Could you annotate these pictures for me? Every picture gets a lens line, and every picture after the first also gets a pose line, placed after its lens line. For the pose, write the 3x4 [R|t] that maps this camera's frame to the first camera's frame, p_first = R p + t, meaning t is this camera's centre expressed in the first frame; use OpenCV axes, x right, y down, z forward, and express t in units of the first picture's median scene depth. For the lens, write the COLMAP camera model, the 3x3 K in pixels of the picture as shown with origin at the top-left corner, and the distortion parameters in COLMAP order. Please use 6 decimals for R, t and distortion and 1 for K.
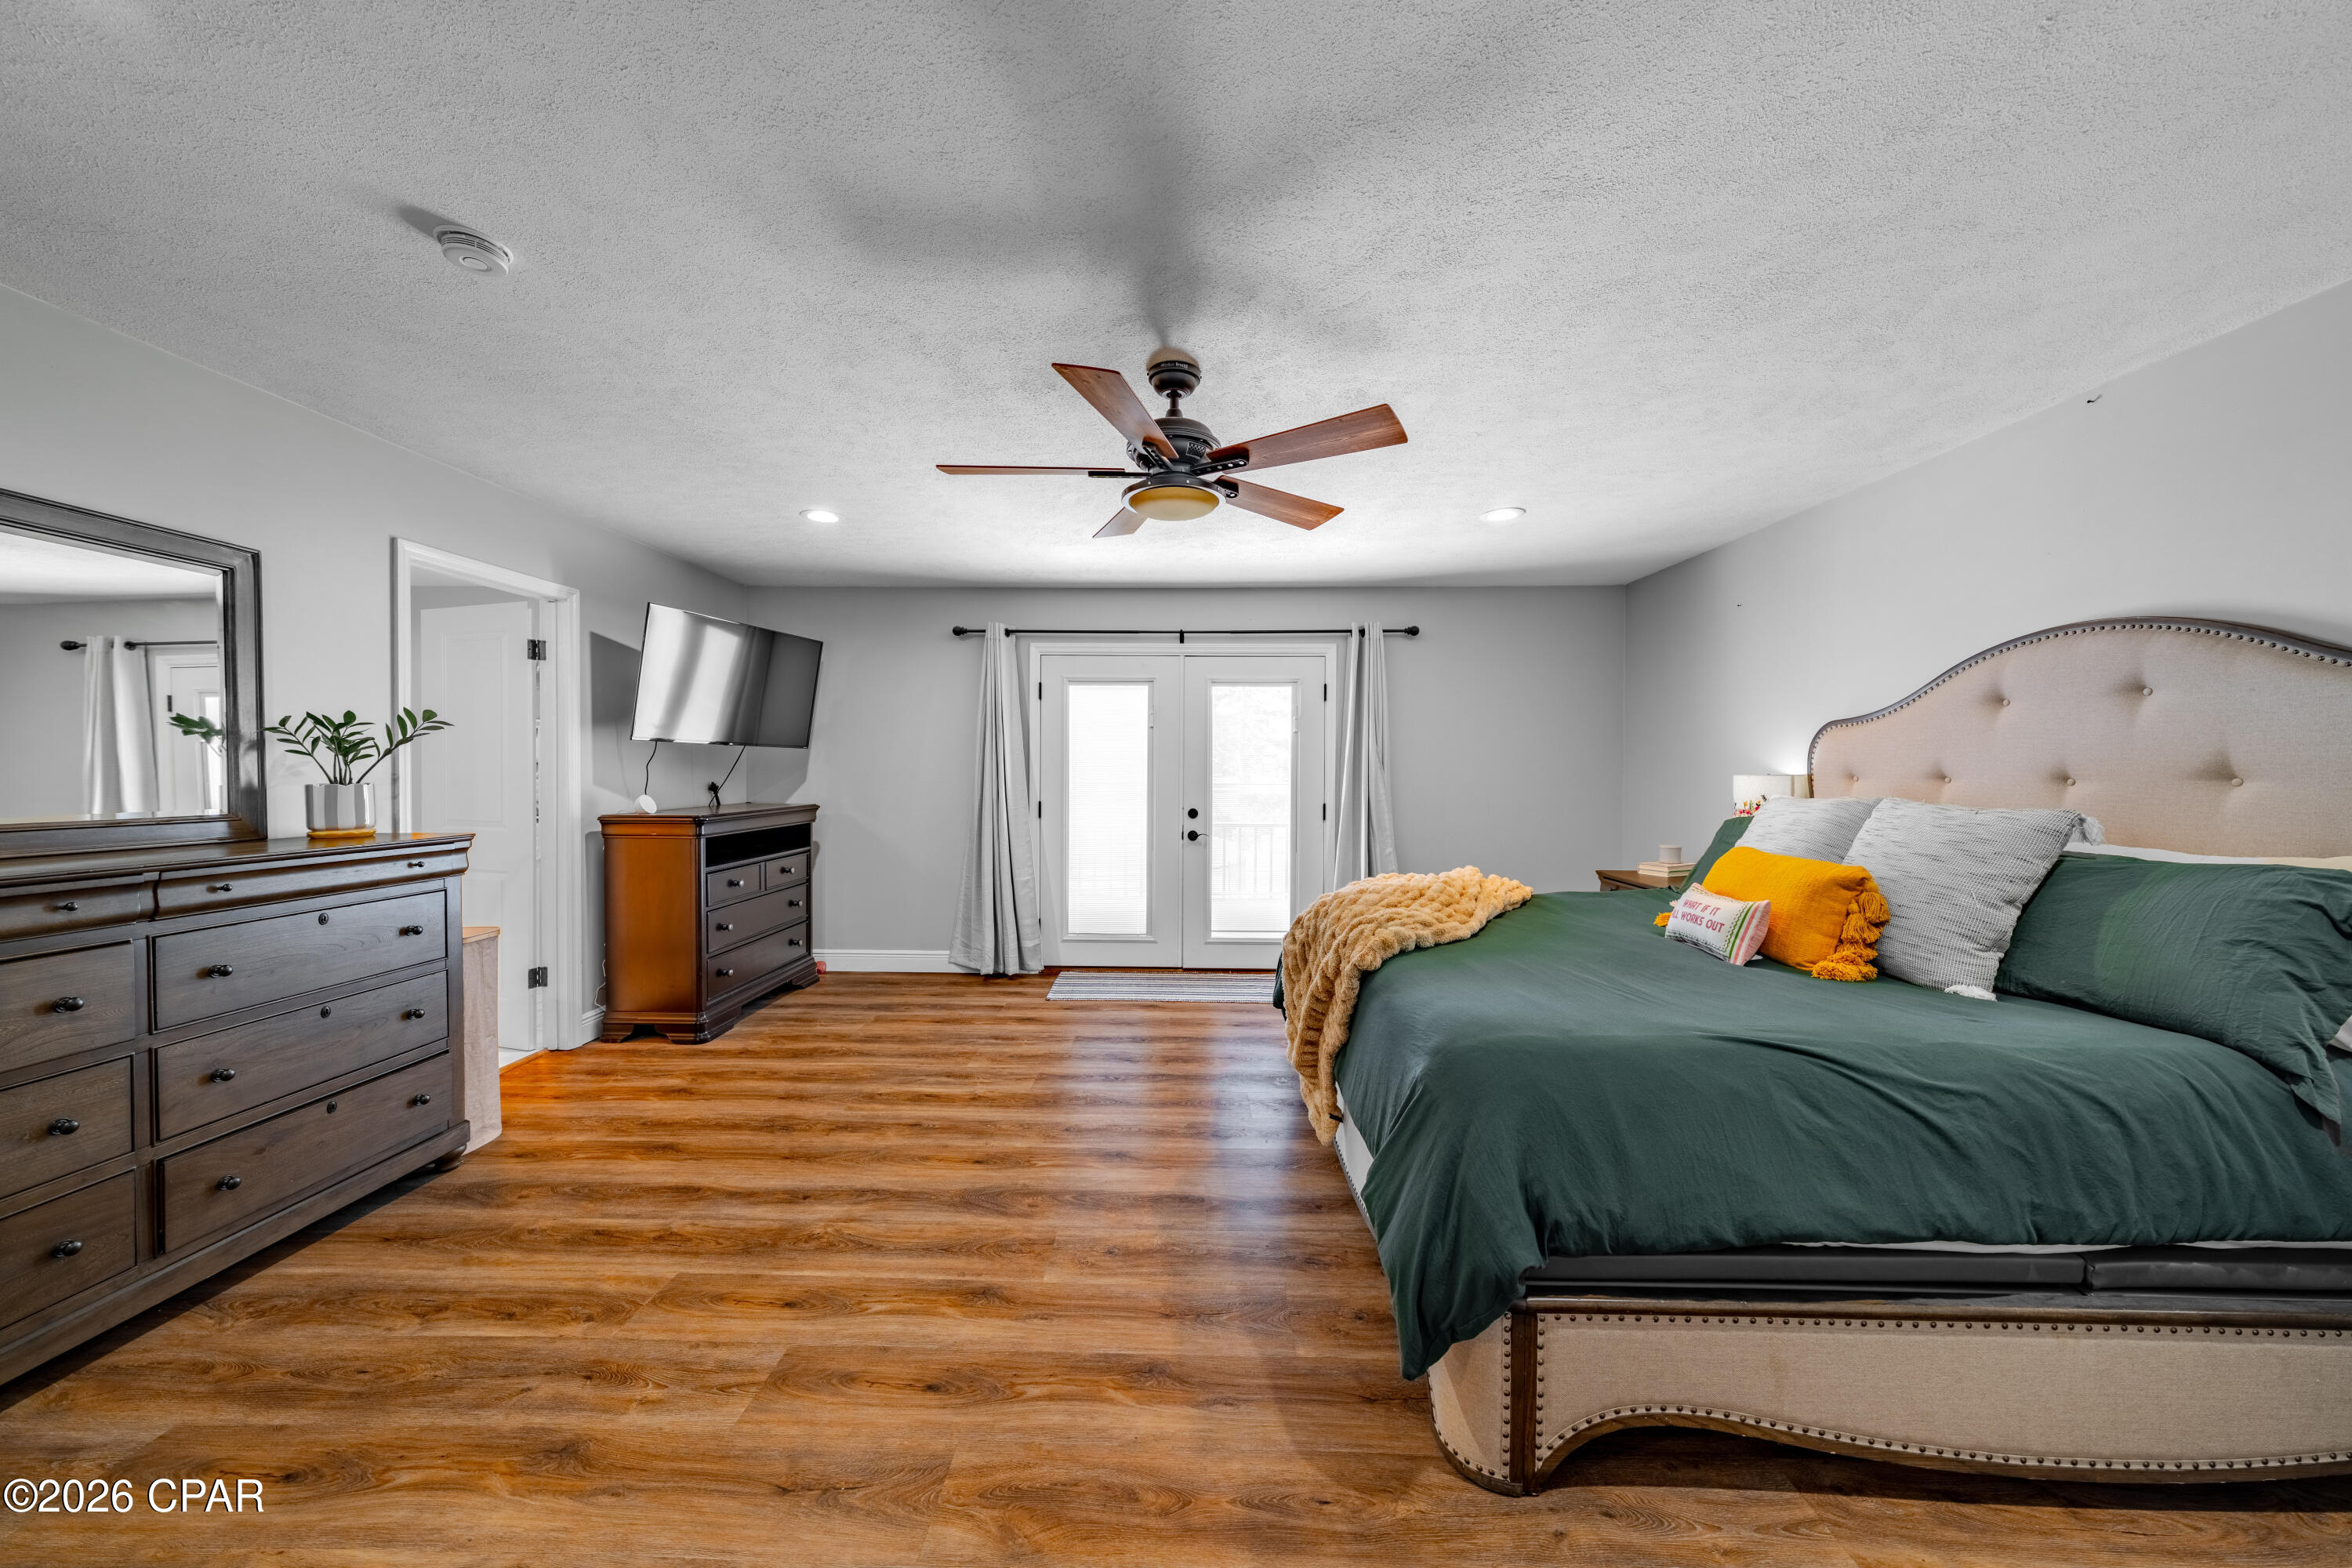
lens RADIAL K [[807.6, 0, 1177.2], [0, 807.6, 788.1], [0, 0, 1]] dist [0.000446, 0.000303]
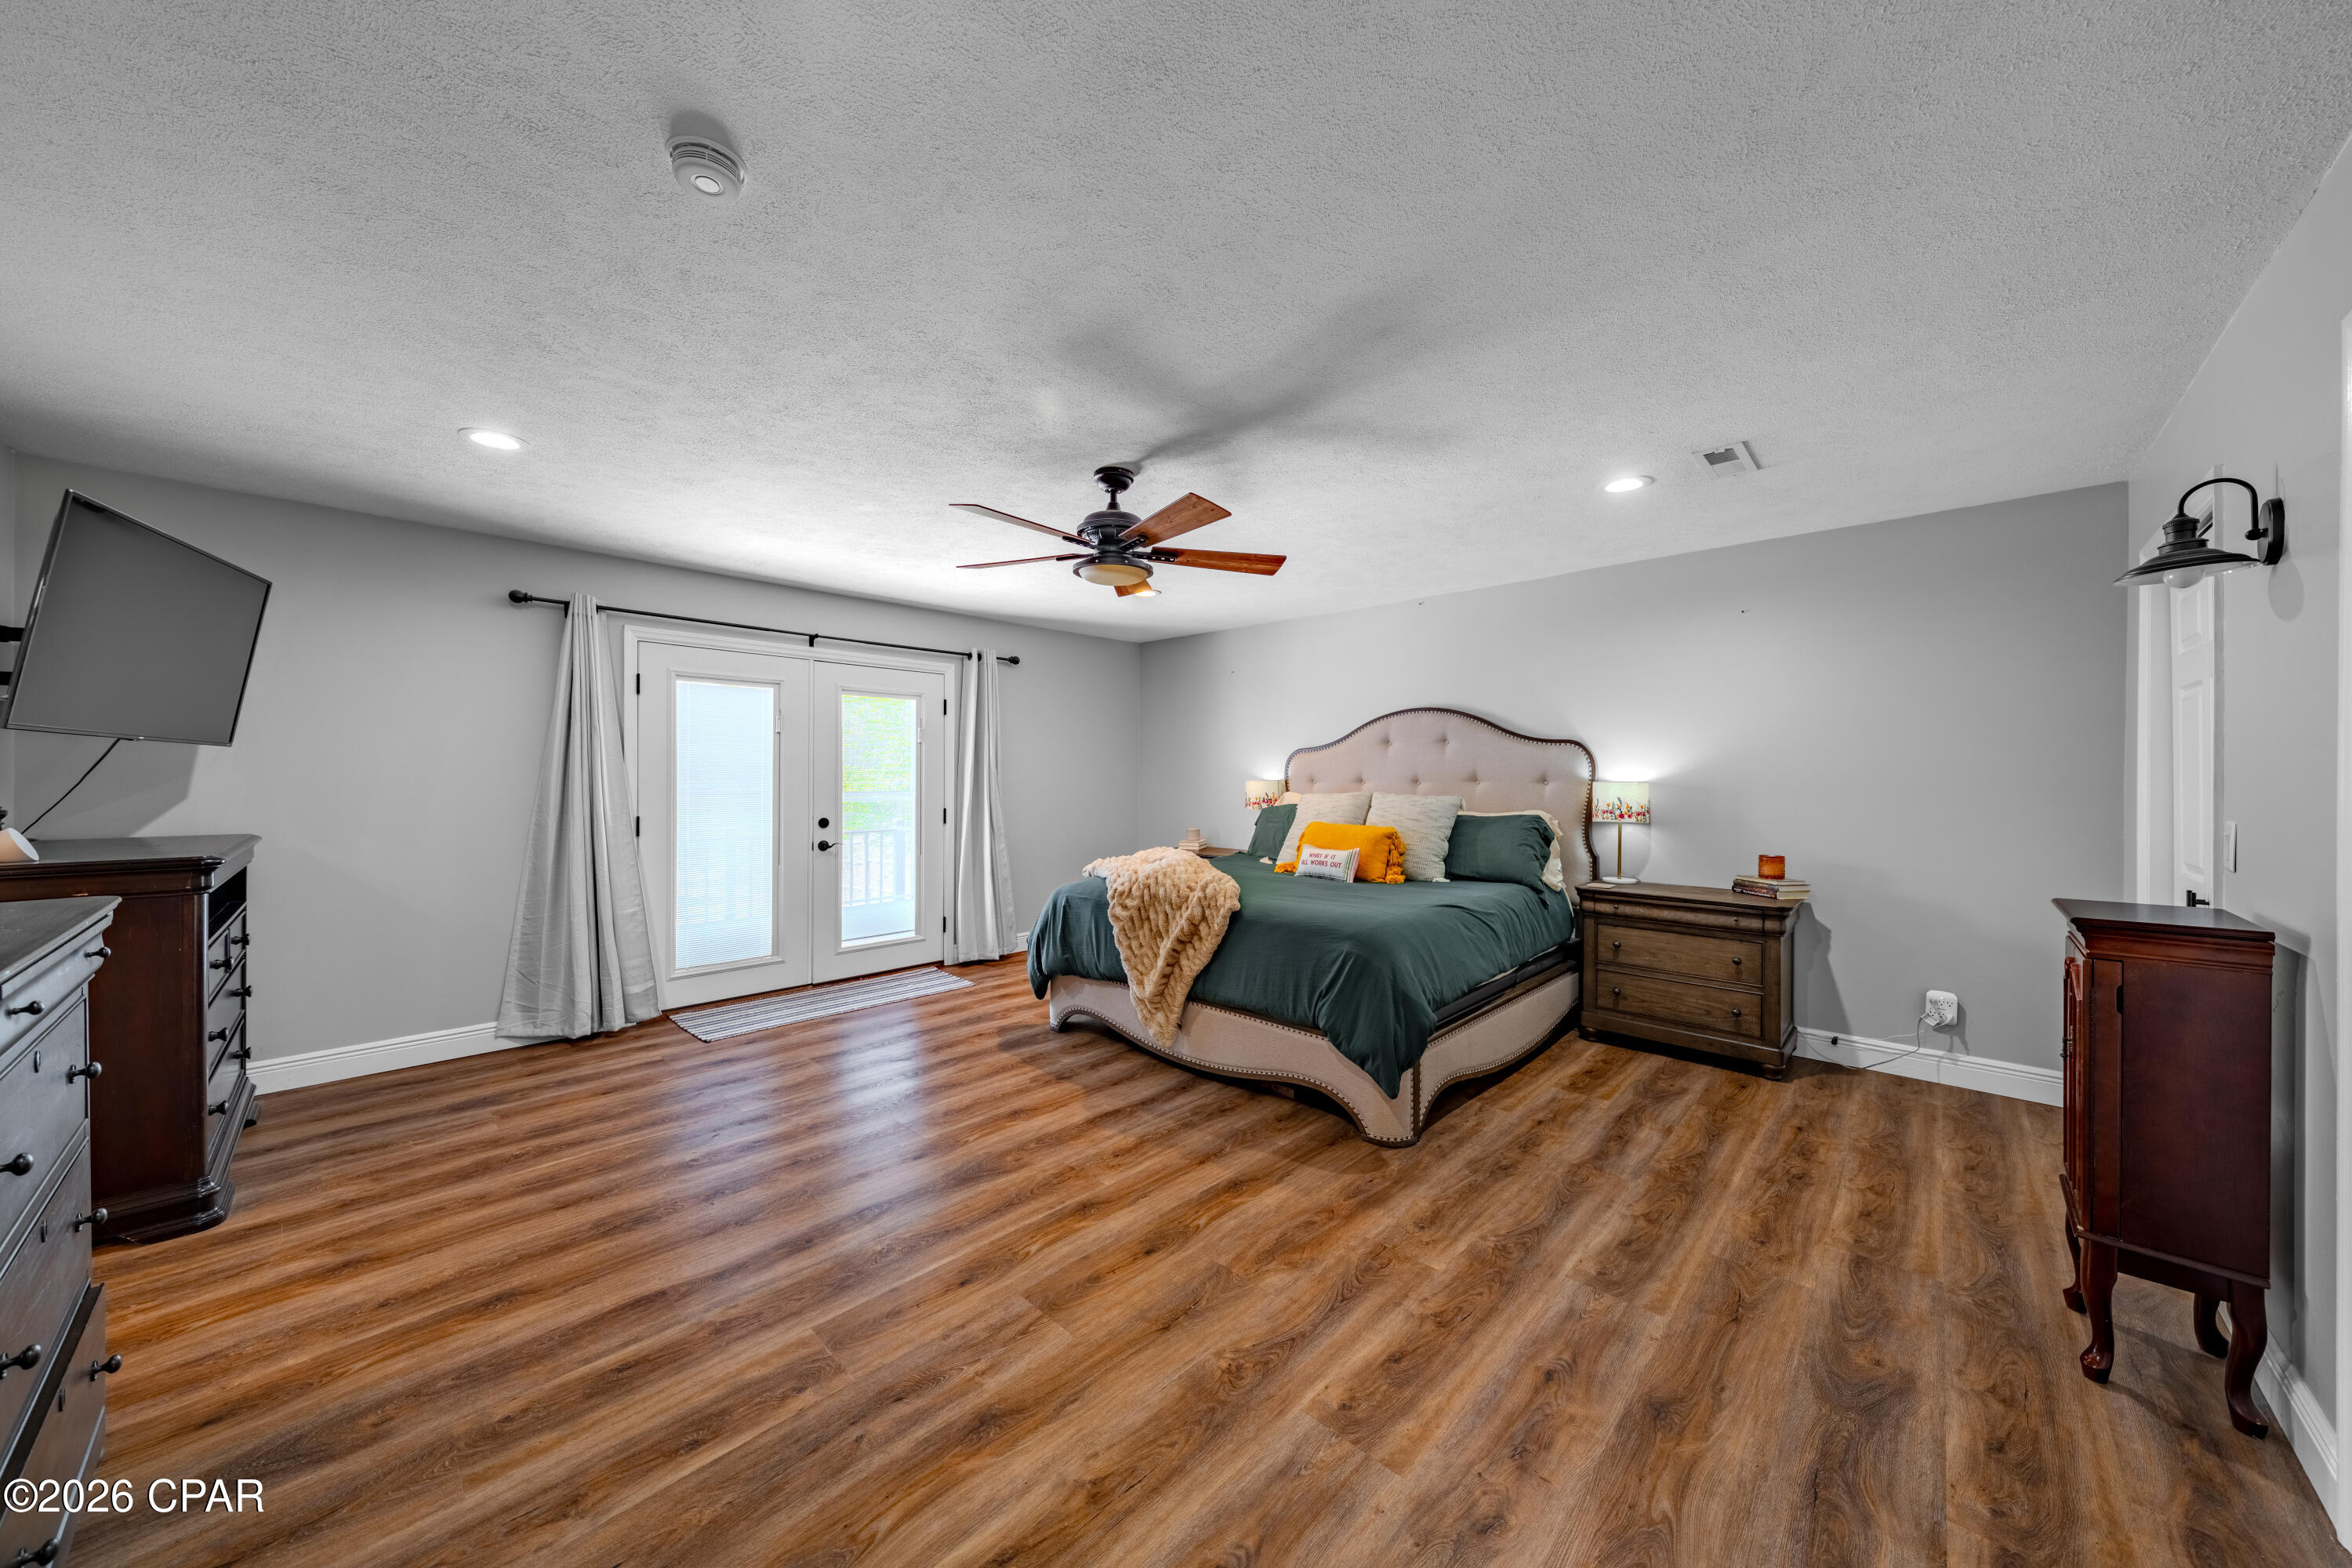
lens RADIAL K [[807.6, 0, 1187.3], [0, 807.6, 788.3], [0, 0, 1]] dist [0.000446, 0.000303]
pose [[0.665782, -0.013086, 0.746032, -0.637946], [0.017905, 0.999838, 0.001559, -0.005882], [-0.745932, 0.012320, 0.665908, 0.036965]]
